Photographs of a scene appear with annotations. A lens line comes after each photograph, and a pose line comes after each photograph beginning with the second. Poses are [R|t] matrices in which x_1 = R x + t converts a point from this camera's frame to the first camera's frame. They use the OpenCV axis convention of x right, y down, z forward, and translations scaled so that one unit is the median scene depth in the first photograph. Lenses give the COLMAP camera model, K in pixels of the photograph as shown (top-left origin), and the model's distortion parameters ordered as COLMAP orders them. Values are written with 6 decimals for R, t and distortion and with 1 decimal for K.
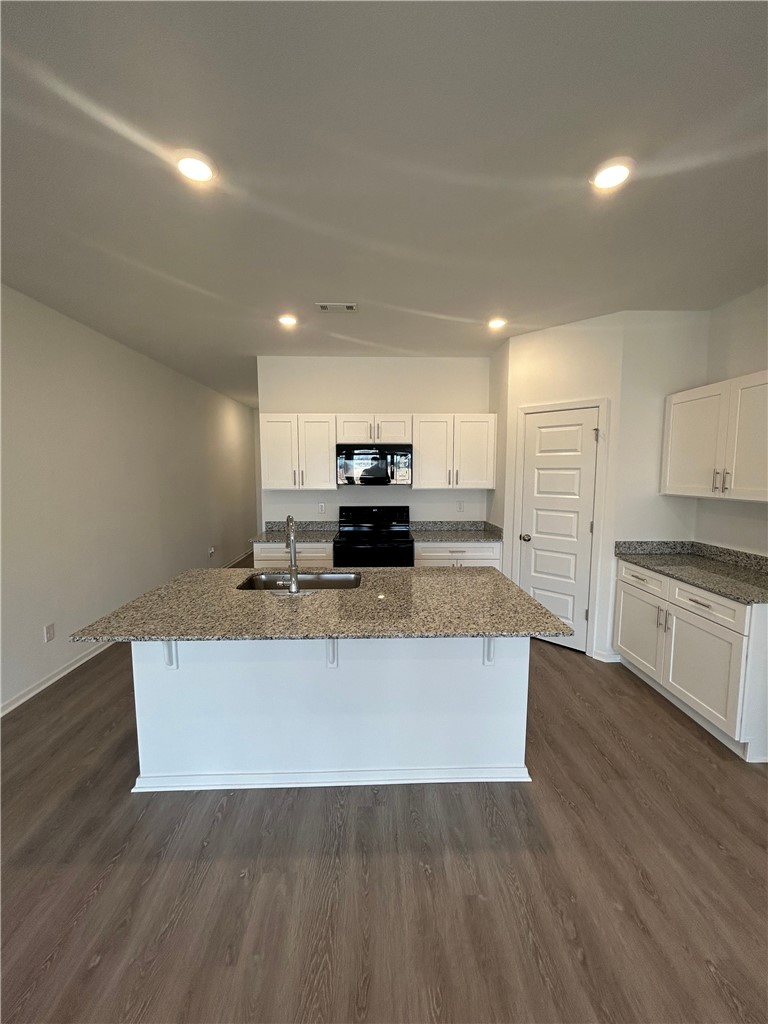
lens RADIAL K [[419.2, 0, 383.2], [0, 419.2, 517.8], [0, 0, 1]] dist [0.002003, 0.000138]
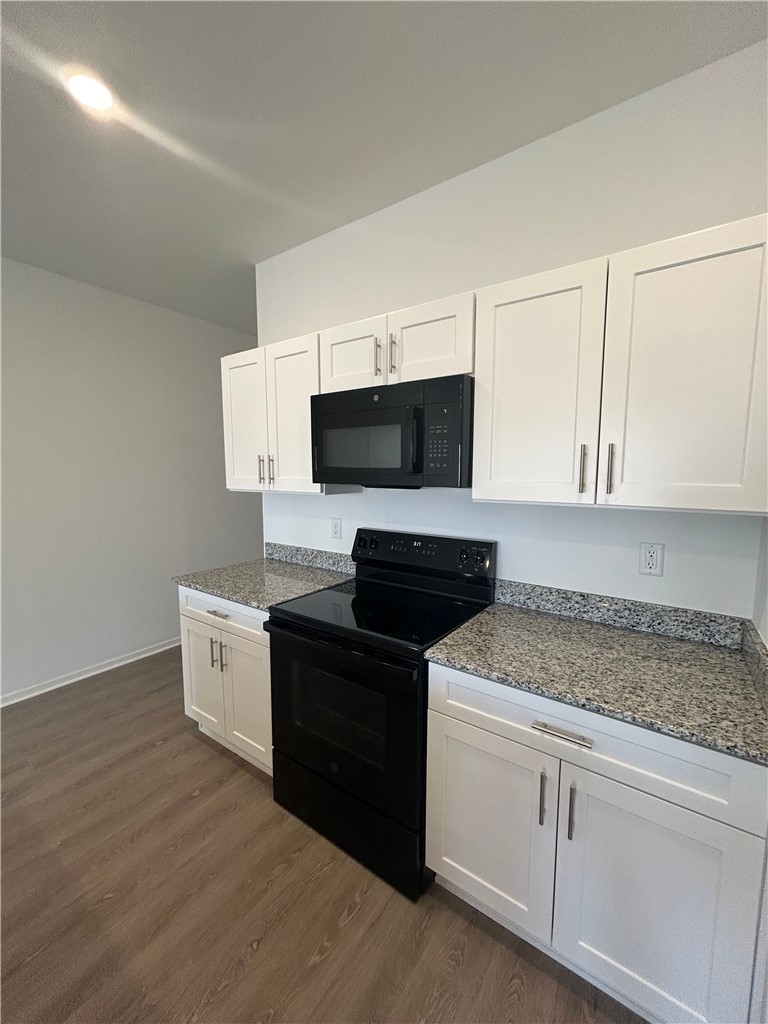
lens RADIAL K [[419.2, 0, 385.7], [0, 419.2, 509.9], [0, 0, 1]] dist [0.002003, 0.000138]
pose [[0.806474, 0.060022, -0.588215, 0.228519], [-0.066583, 0.997725, 0.010520, -0.060540], [0.587508, 0.030681, 0.808636, 0.674914]]
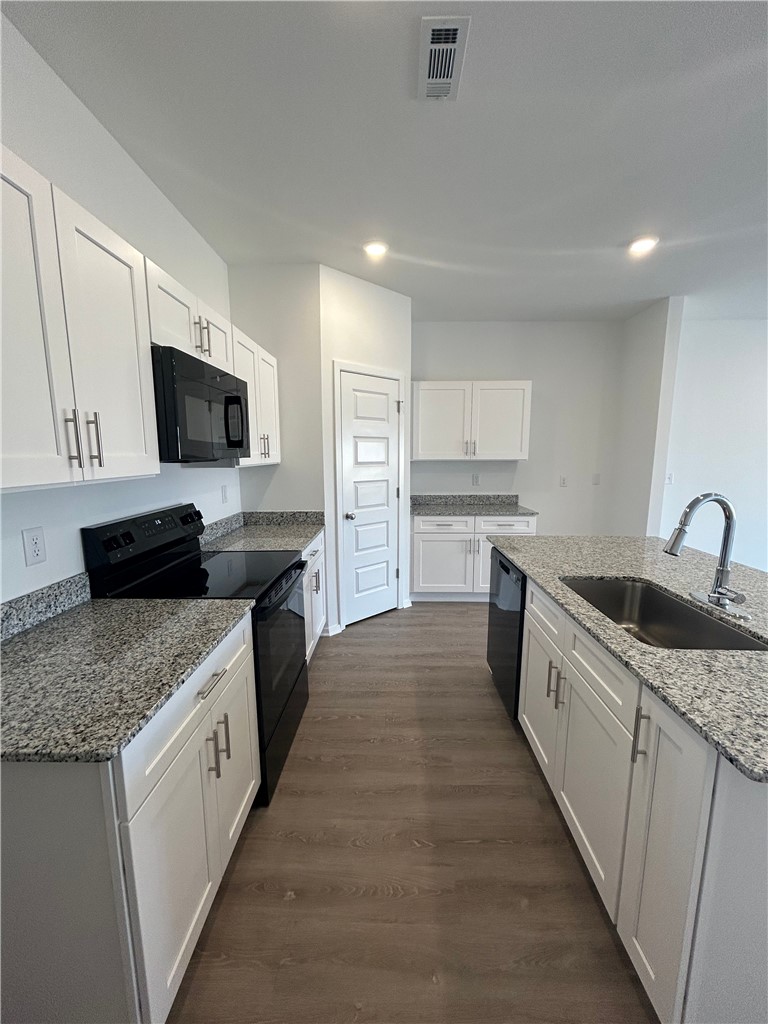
lens RADIAL K [[419.2, 0, 391.4], [0, 419.2, 515.6], [0, 0, 1]] dist [0.002003, 0.000138]
pose [[0.006383, -0.146956, 0.989122, -0.477535], [0.112697, 0.982947, 0.145311, -0.064409], [-0.993609, 0.110544, 0.022836, 0.815679]]
